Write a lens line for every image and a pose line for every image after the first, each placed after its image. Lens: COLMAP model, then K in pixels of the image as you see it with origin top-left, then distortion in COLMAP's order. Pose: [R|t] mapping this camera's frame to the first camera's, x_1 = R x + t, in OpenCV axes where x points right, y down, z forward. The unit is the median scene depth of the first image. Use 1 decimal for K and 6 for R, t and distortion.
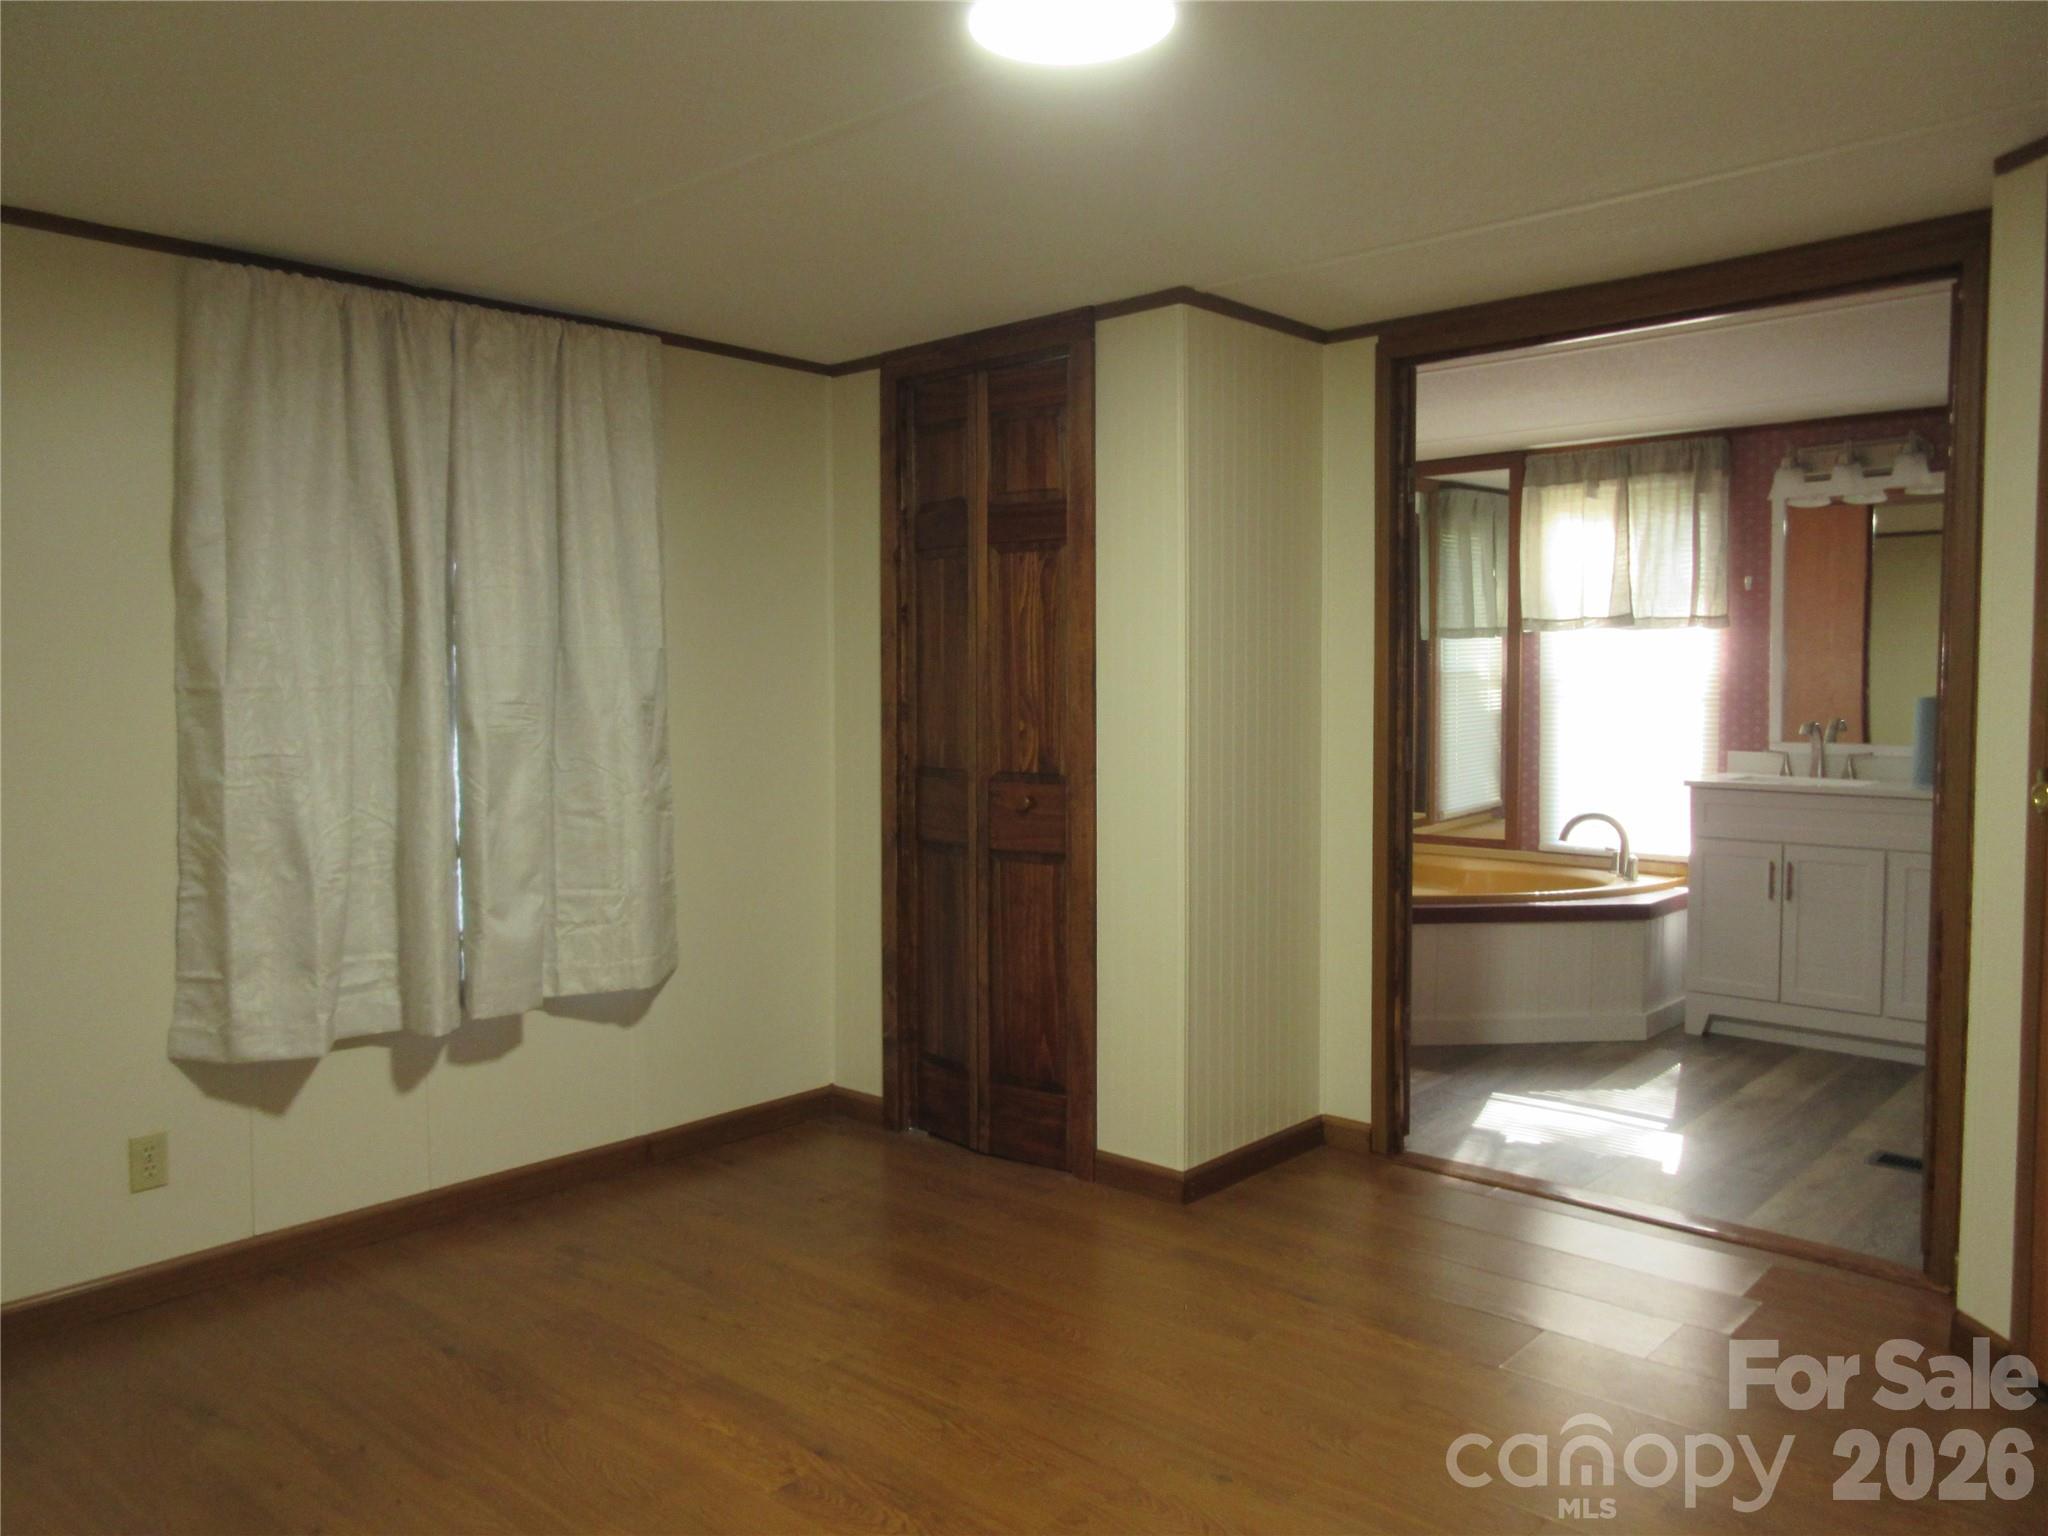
lens RADIAL K [[1540.7, 0, 1026.4], [0, 1540.7, 766.9], [0, 0, 1]] dist [0.003931, 0.011694]
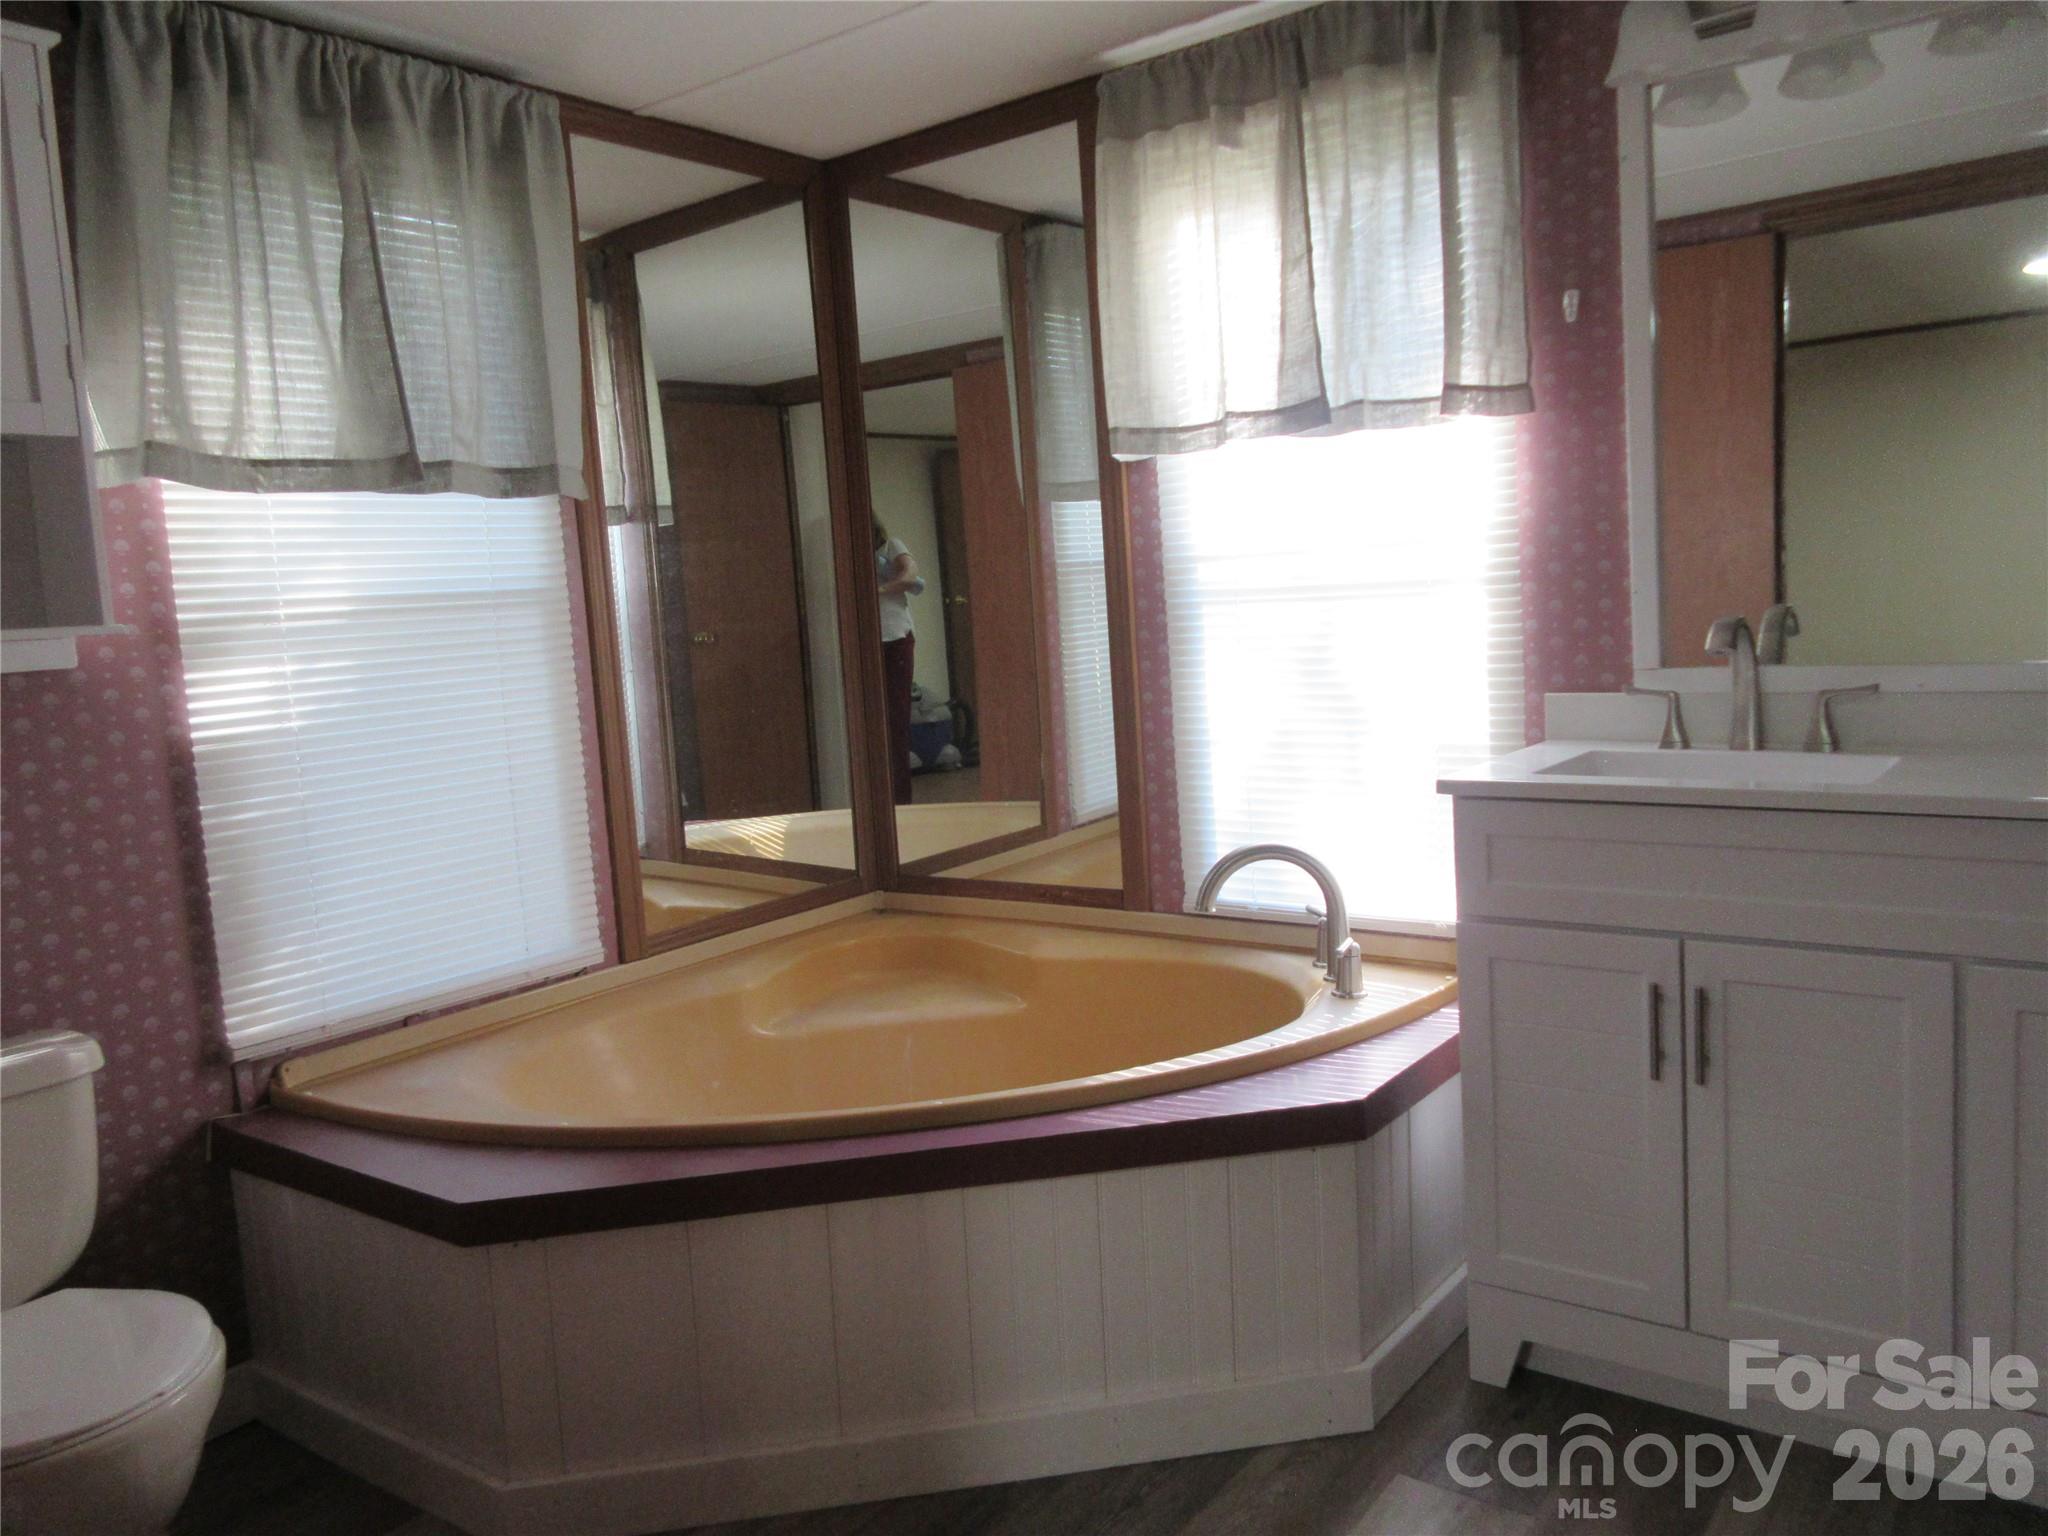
lens RADIAL K [[1540.7, 0, 1017.3], [0, 1540.7, 759.8], [0, 0, 1]] dist [0.003931, 0.011694]
pose [[0.995475, -0.064448, 0.069822, 0.274328], [0.061483, 0.997146, 0.043810, -0.020374], [-0.072446, -0.039319, 0.996597, 0.573686]]
